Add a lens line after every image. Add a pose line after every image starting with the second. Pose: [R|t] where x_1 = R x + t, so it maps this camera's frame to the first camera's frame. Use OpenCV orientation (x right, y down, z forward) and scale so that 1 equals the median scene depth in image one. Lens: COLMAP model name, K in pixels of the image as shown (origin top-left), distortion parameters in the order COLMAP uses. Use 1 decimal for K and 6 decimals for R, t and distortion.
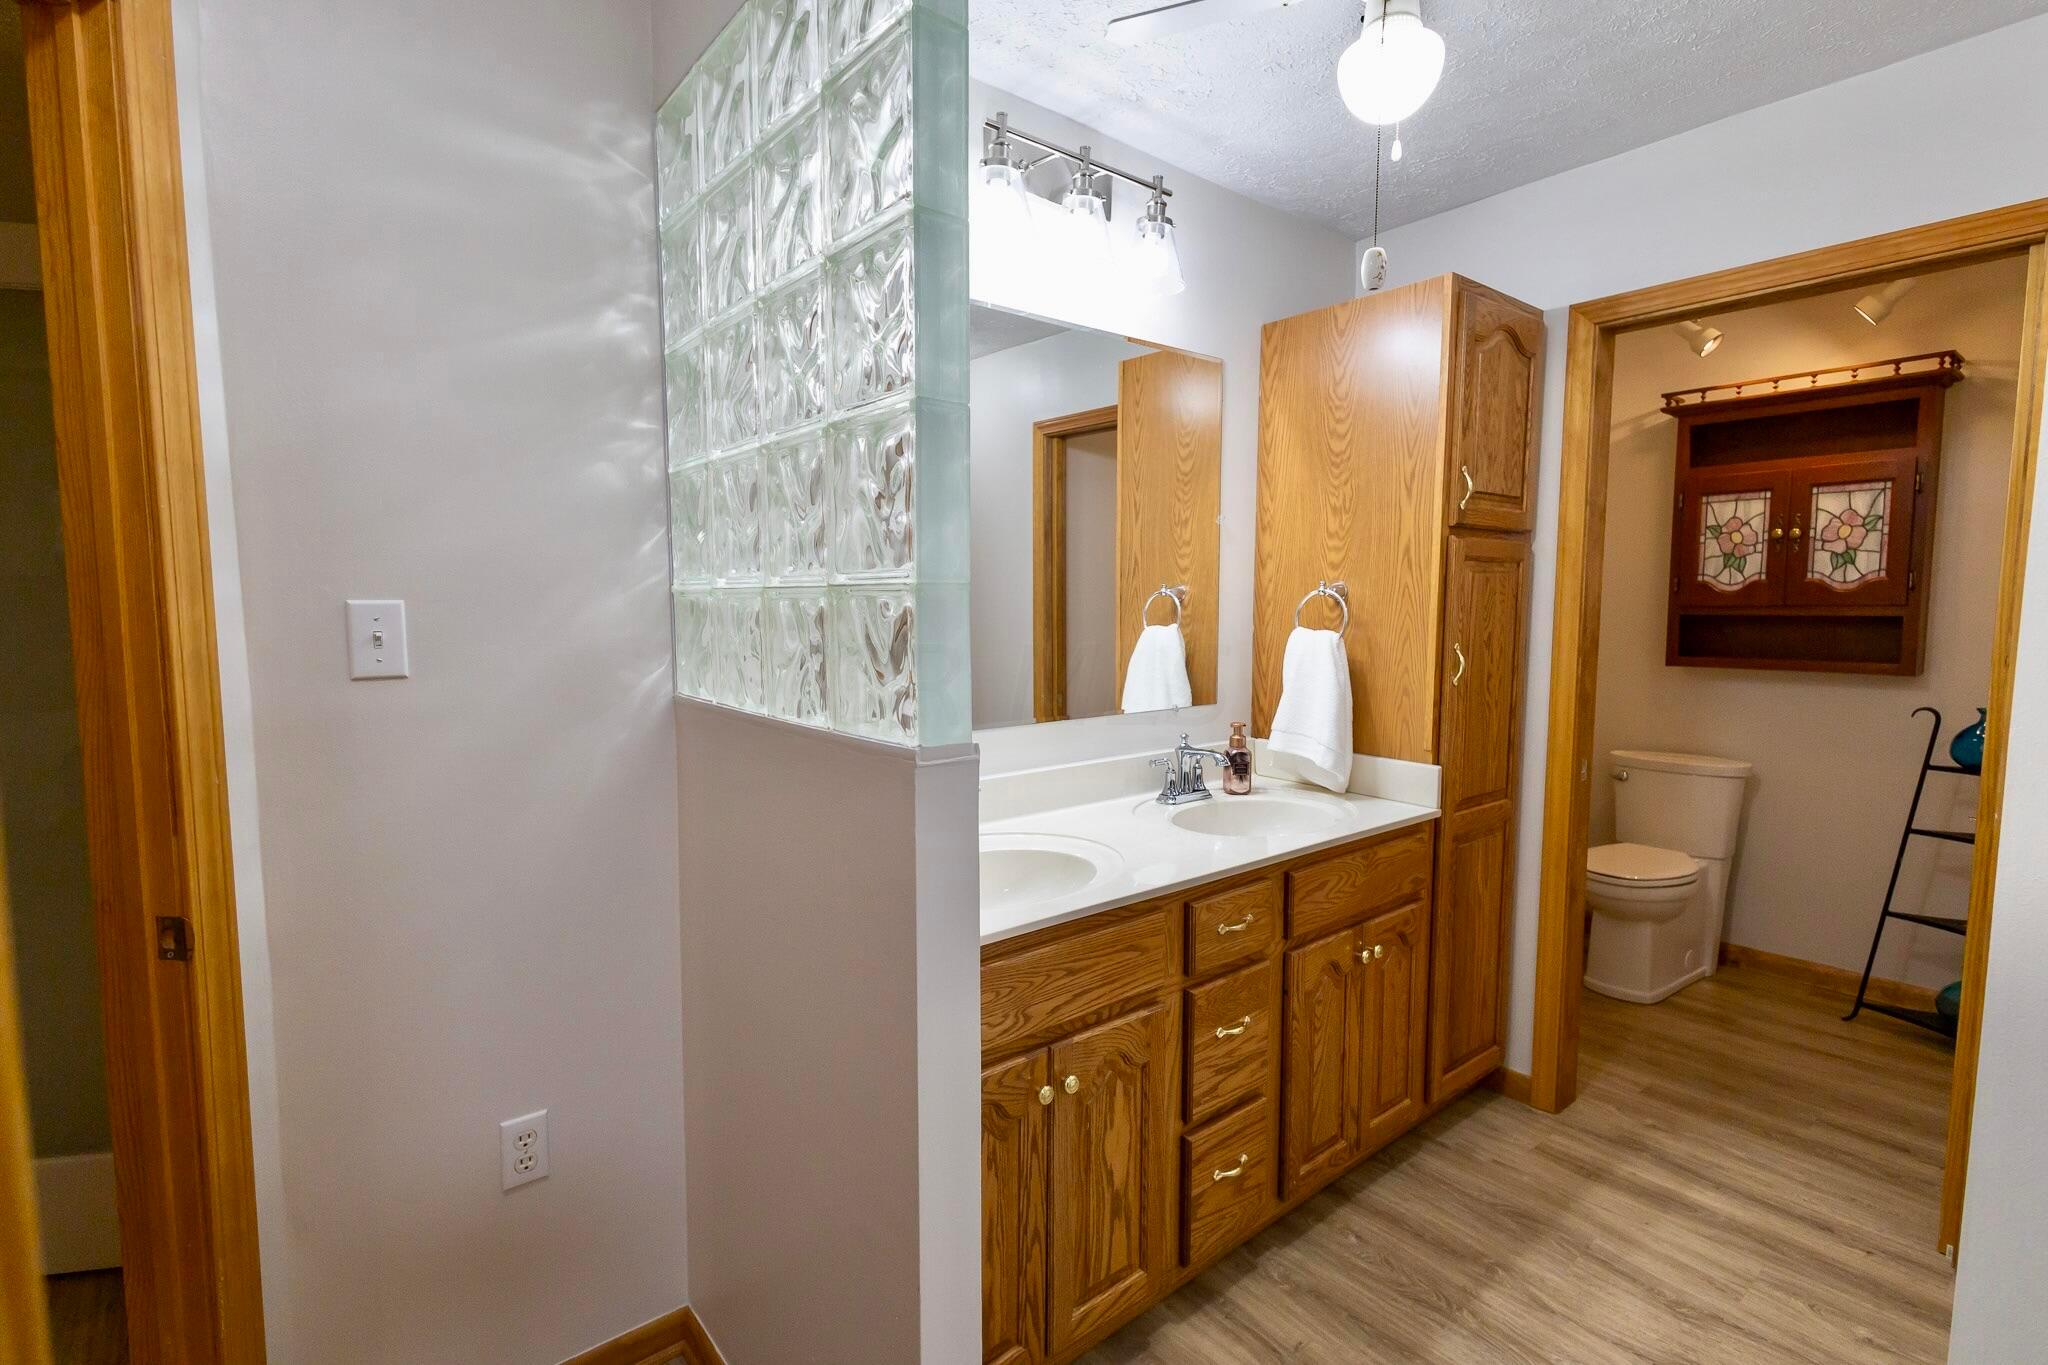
lens RADIAL K [[950.2, 0, 1017.3], [0, 950.2, 680.5], [0, 0, 1]] dist [0.021637, -0.008199]
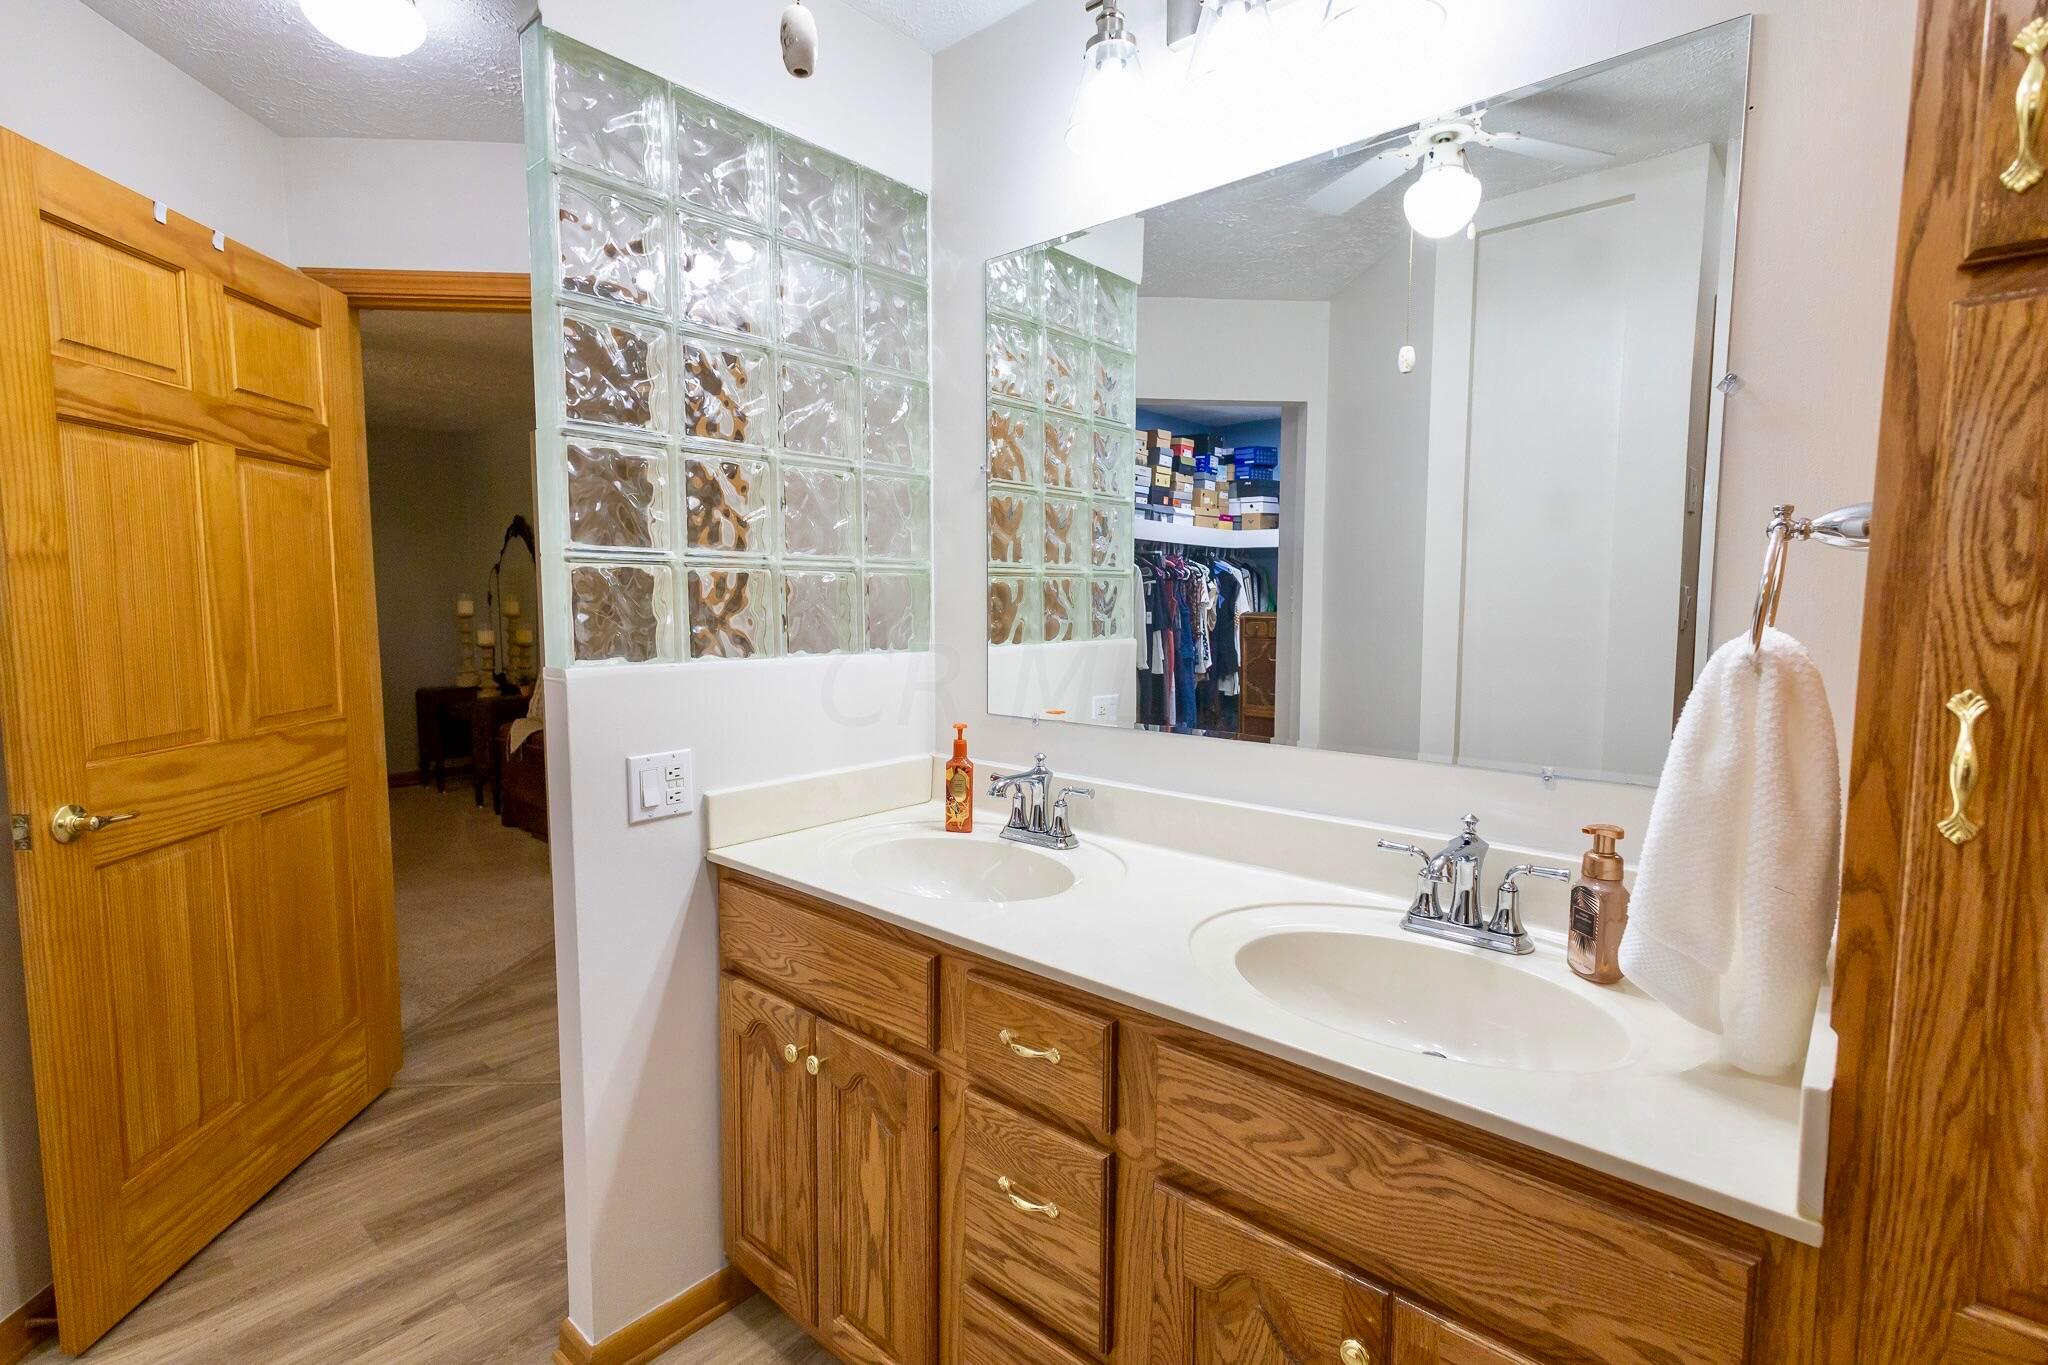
lens RADIAL K [[950.2, 0, 1017.3], [0, 950.2, 680.5], [0, 0, 1]] dist [0.021637, -0.008199]
pose [[0.172865, 0.091178, -0.980716, 0.762422], [-0.087255, 0.993209, 0.076960, -0.042977], [0.981073, 0.072269, 0.179647, 0.758840]]
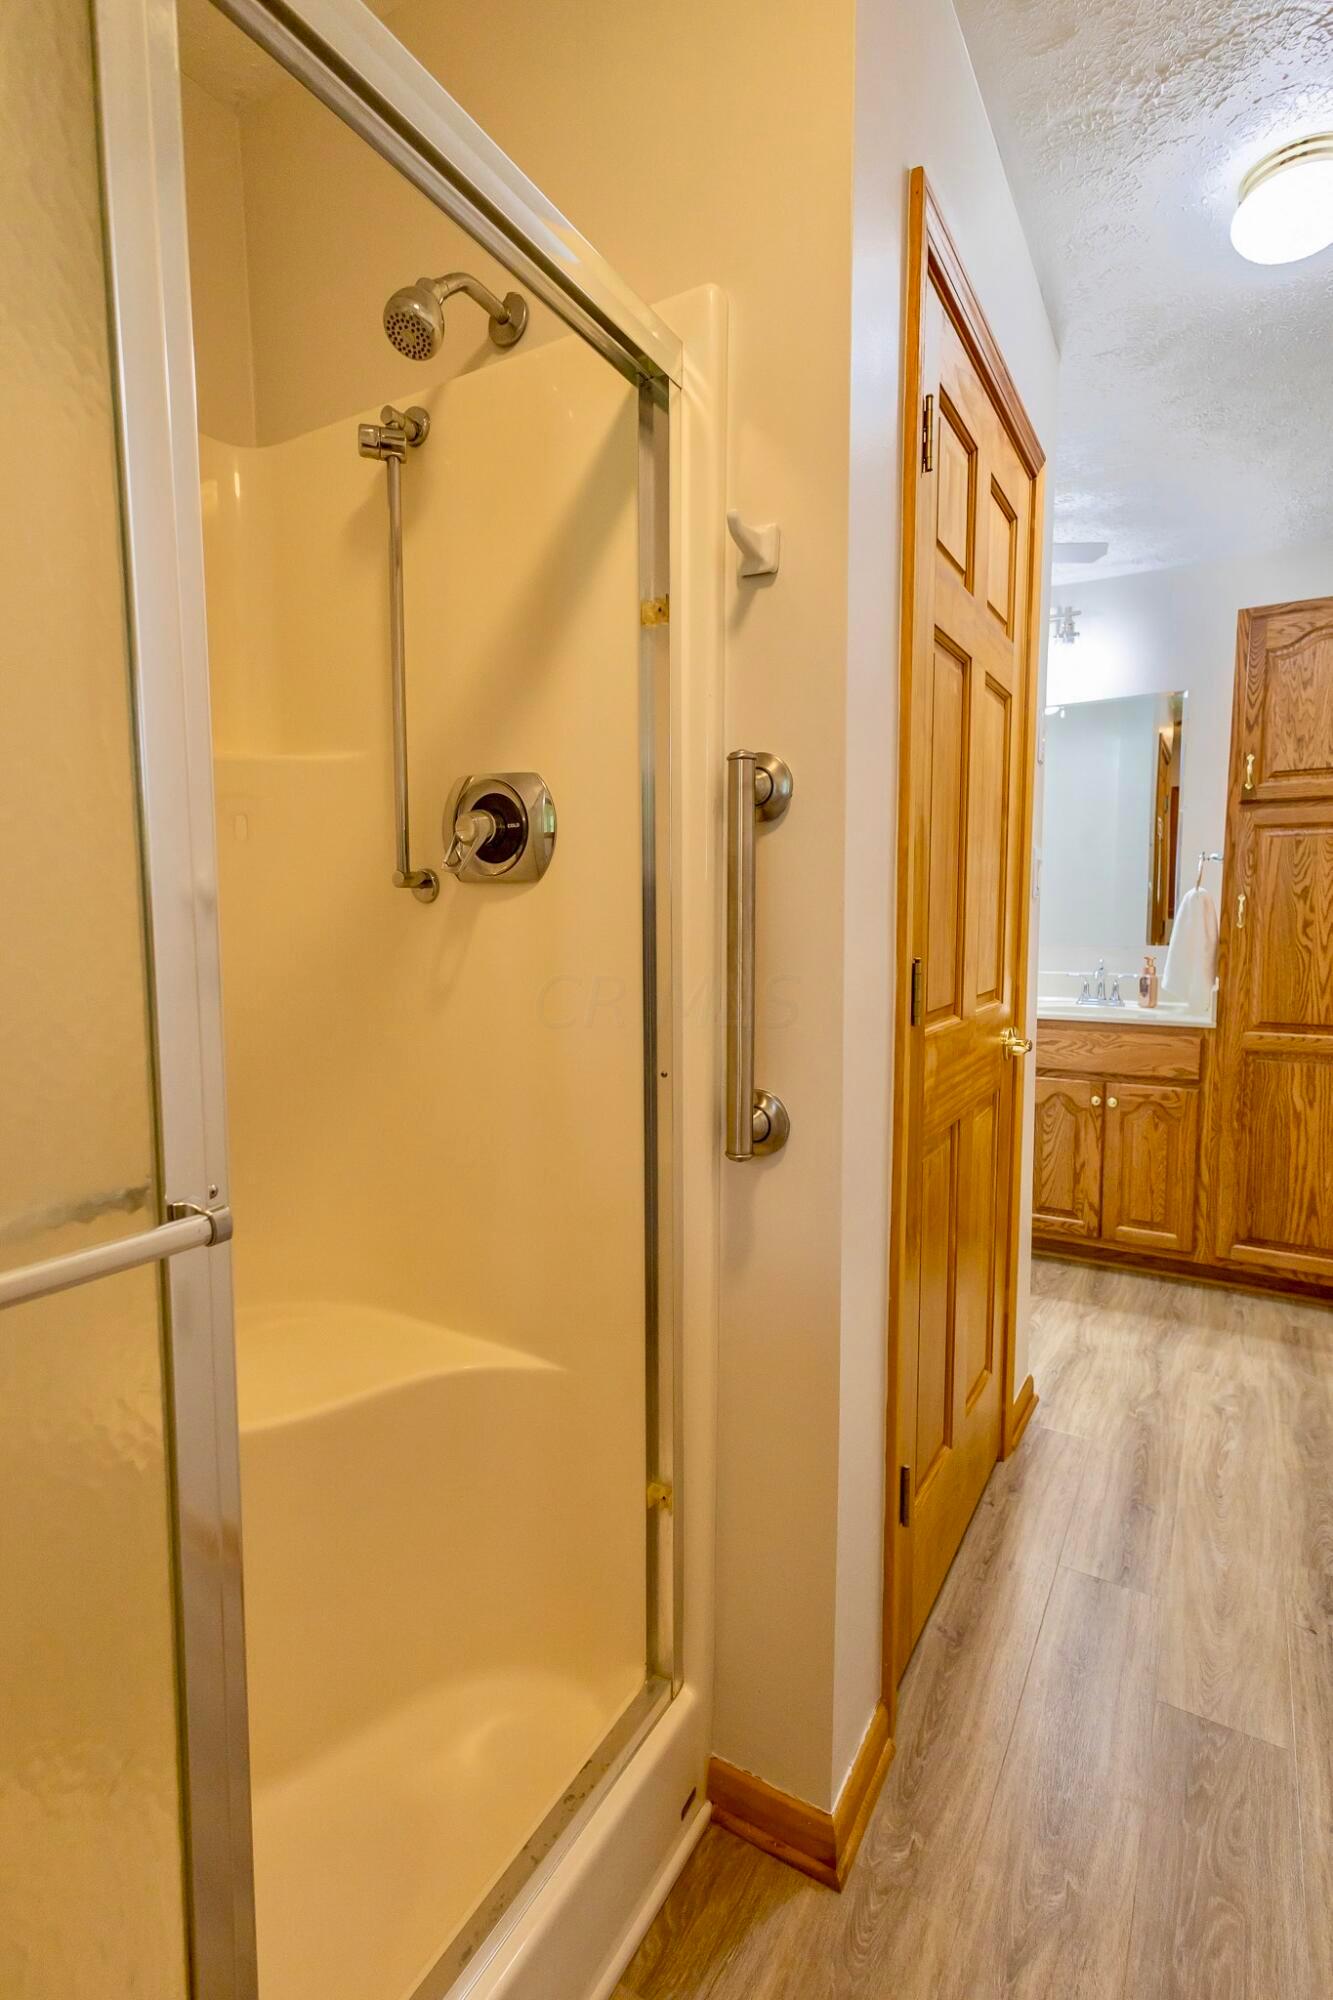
lens RADIAL K [[928.0, 0, 676.7], [0, 928.0, 997.6], [0, 0, 1]] dist [0.021637, -0.008199]
pose [[0.353100, 0.084722, -0.931742, 1.521585], [-0.079139, 0.995027, 0.060486, 0.091764], [0.932232, 0.052379, 0.358049, -0.156738]]
